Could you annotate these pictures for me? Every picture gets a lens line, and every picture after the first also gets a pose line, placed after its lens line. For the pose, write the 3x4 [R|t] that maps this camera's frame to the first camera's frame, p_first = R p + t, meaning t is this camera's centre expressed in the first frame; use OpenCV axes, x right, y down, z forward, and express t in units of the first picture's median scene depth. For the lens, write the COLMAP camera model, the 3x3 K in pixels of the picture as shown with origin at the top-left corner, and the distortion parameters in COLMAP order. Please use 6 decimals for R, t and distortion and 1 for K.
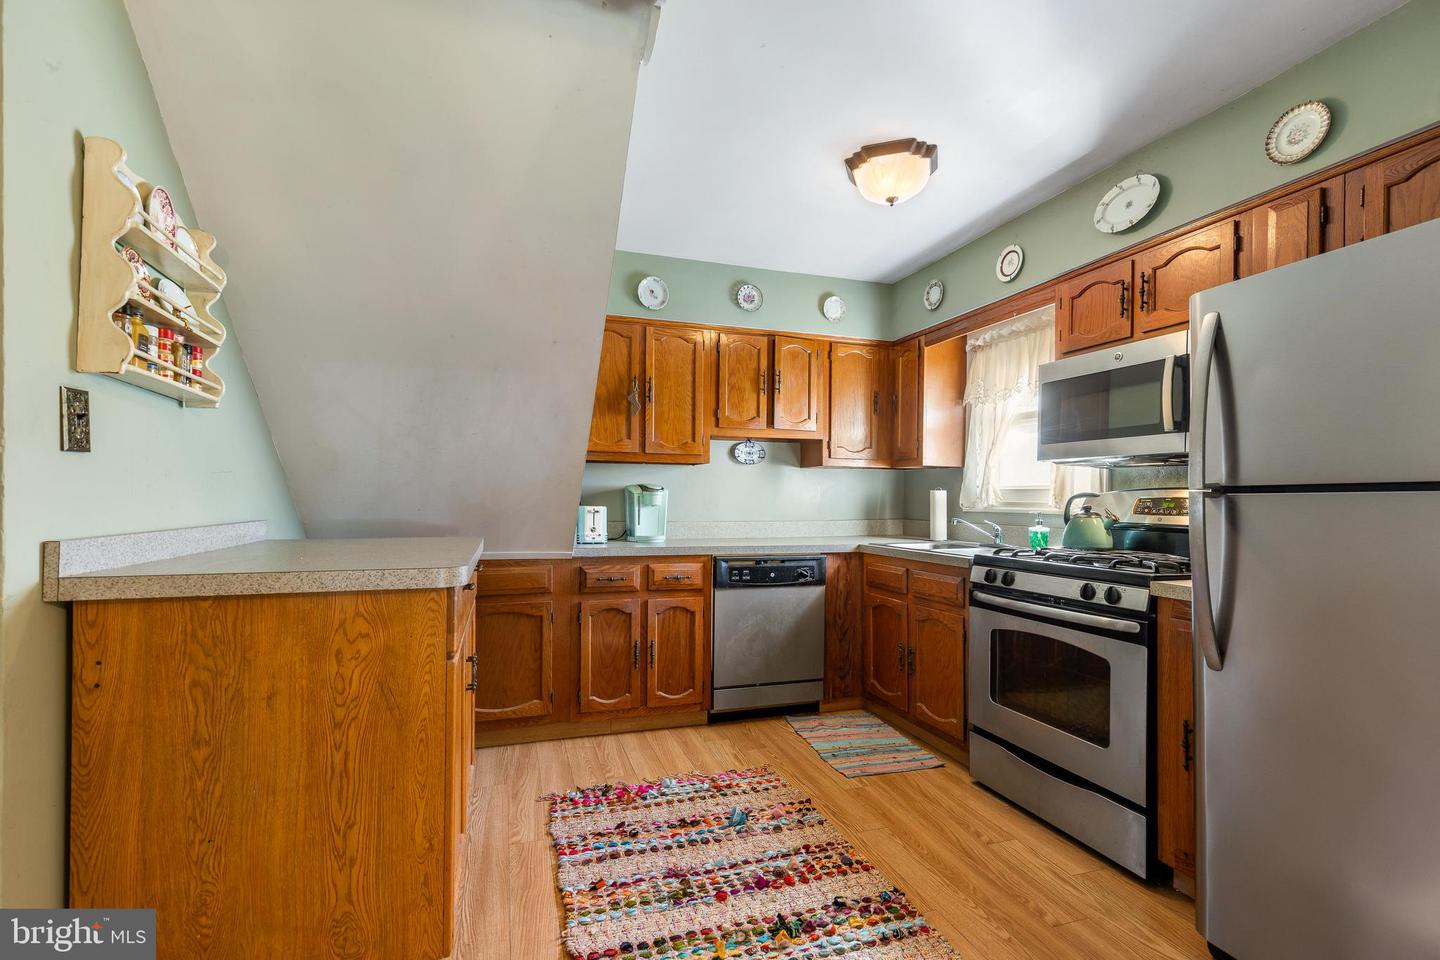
lens RADIAL K [[650.4, 0, 713.2], [0, 650.4, 492.8], [0, 0, 1]] dist [0.007485, -0.002841]
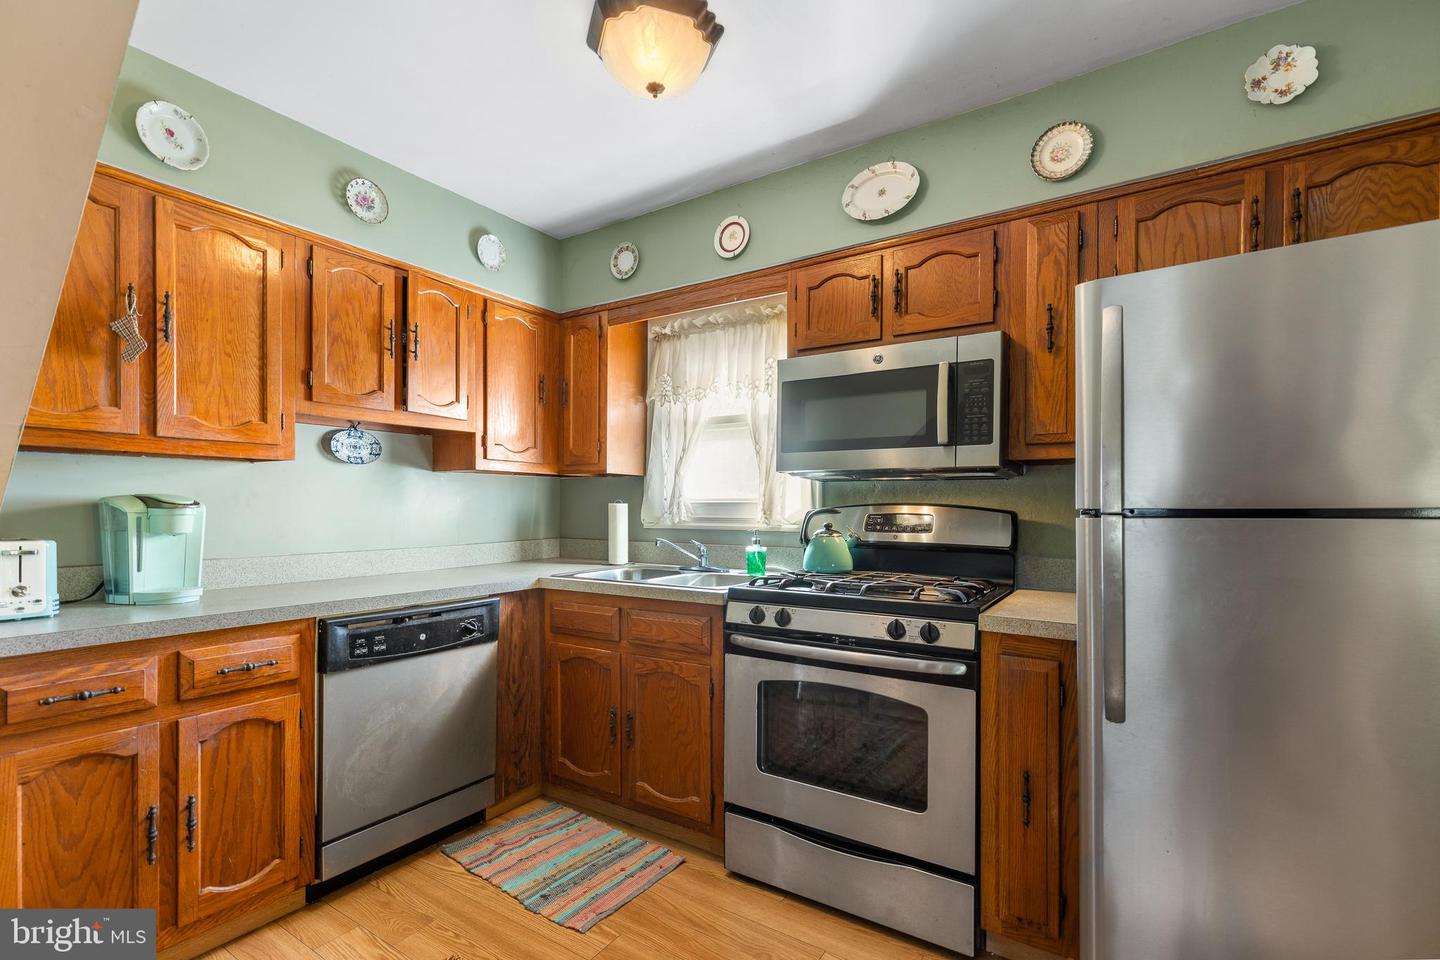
lens RADIAL K [[650.4, 0, 710.1], [0, 650.4, 507.3], [0, 0, 1]] dist [0.007485, -0.002841]
pose [[0.782152, -0.007824, 0.623038, -0.092915], [-0.000777, 0.999908, 0.013533, -0.011968], [-0.623087, -0.011069, 0.782074, 0.337517]]
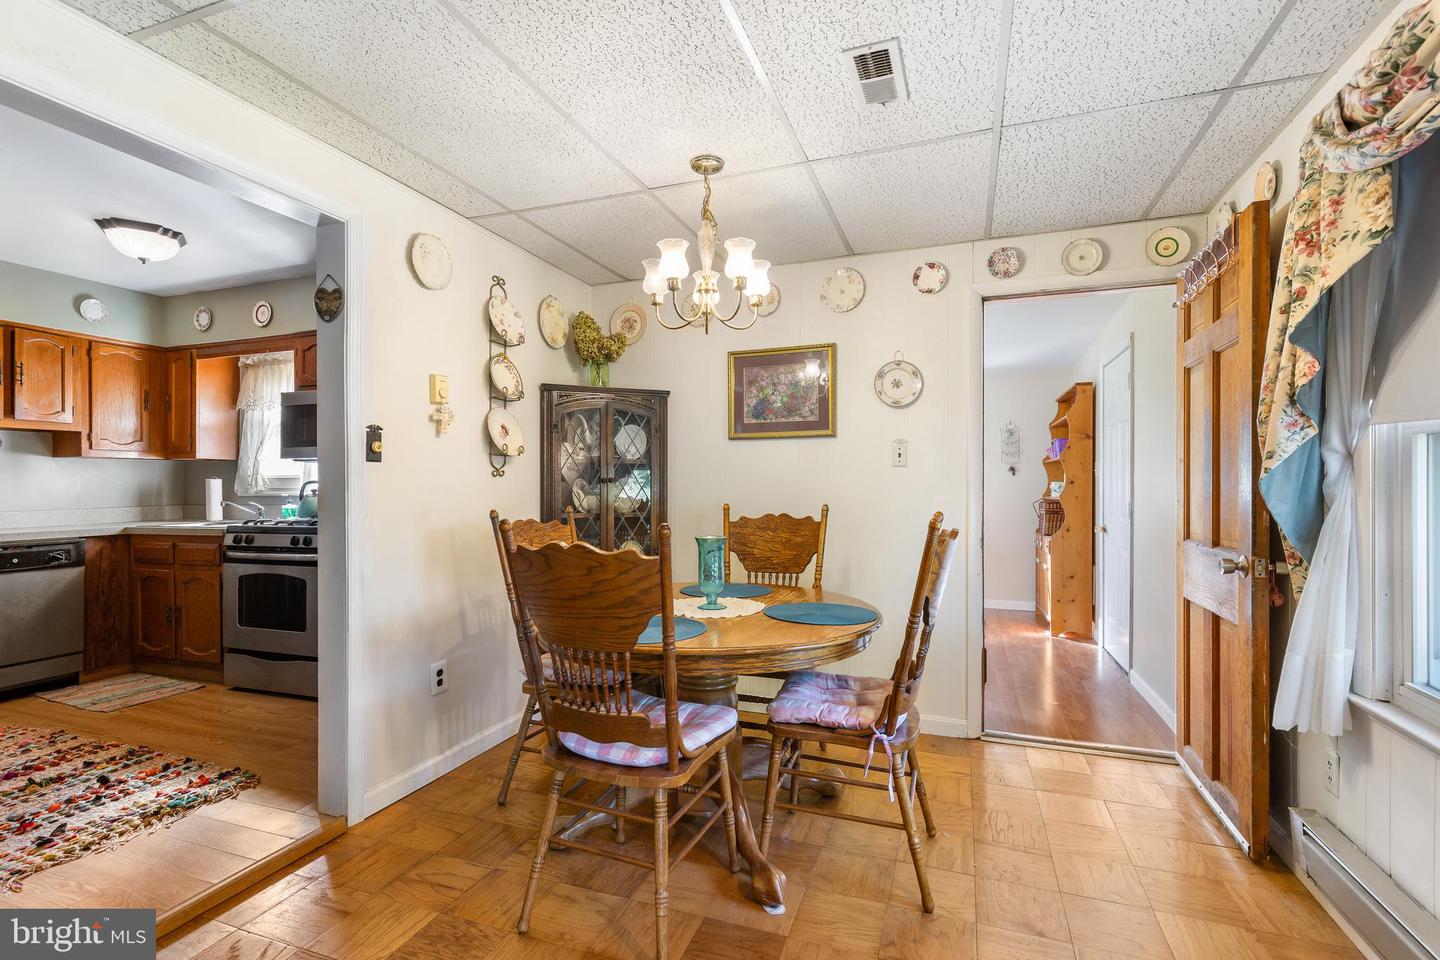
lens RADIAL K [[676.5, 0, 719.9], [0, 676.5, 482.9], [0, 0, 1]] dist [0.003487, 0.001634]
pose [[0.619768, -0.010853, 0.784710, -0.068459], [0.006665, 0.999941, 0.008565, -0.001399], [-0.784757, -0.000078, 0.619803, -0.609813]]
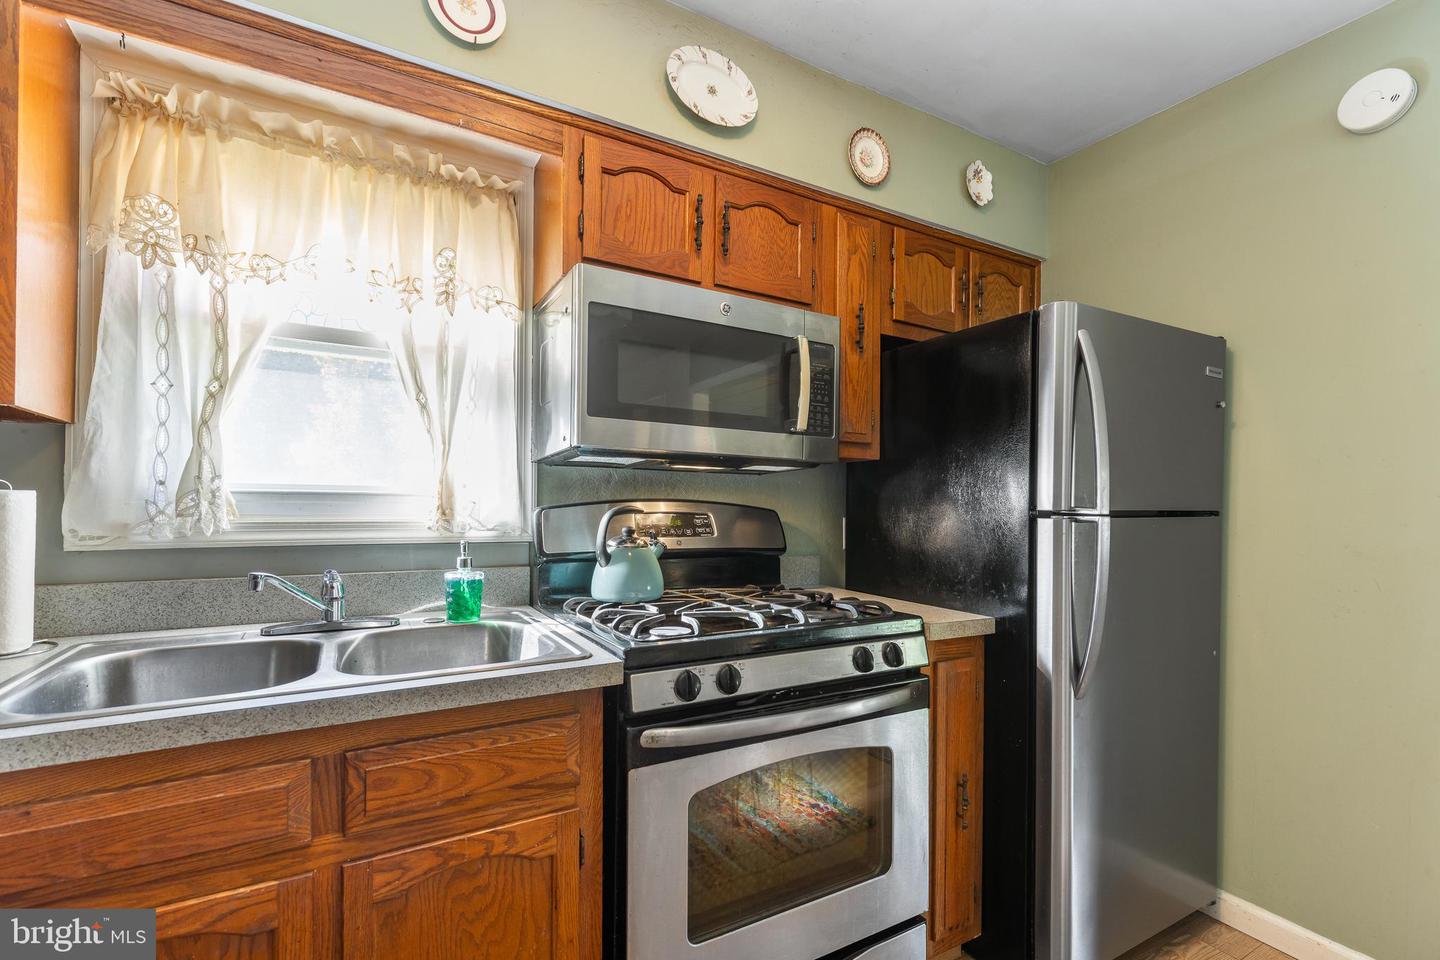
lens RADIAL K [[650.4, 0, 718.7], [0, 650.4, 504.9], [0, 0, 1]] dist [0.007485, -0.002841]
pose [[-0.207479, -0.008262, 0.978205, -0.033796], [-0.020217, 0.999787, 0.004156, -0.005001], [-0.978031, -0.018914, -0.207602, 0.877582]]
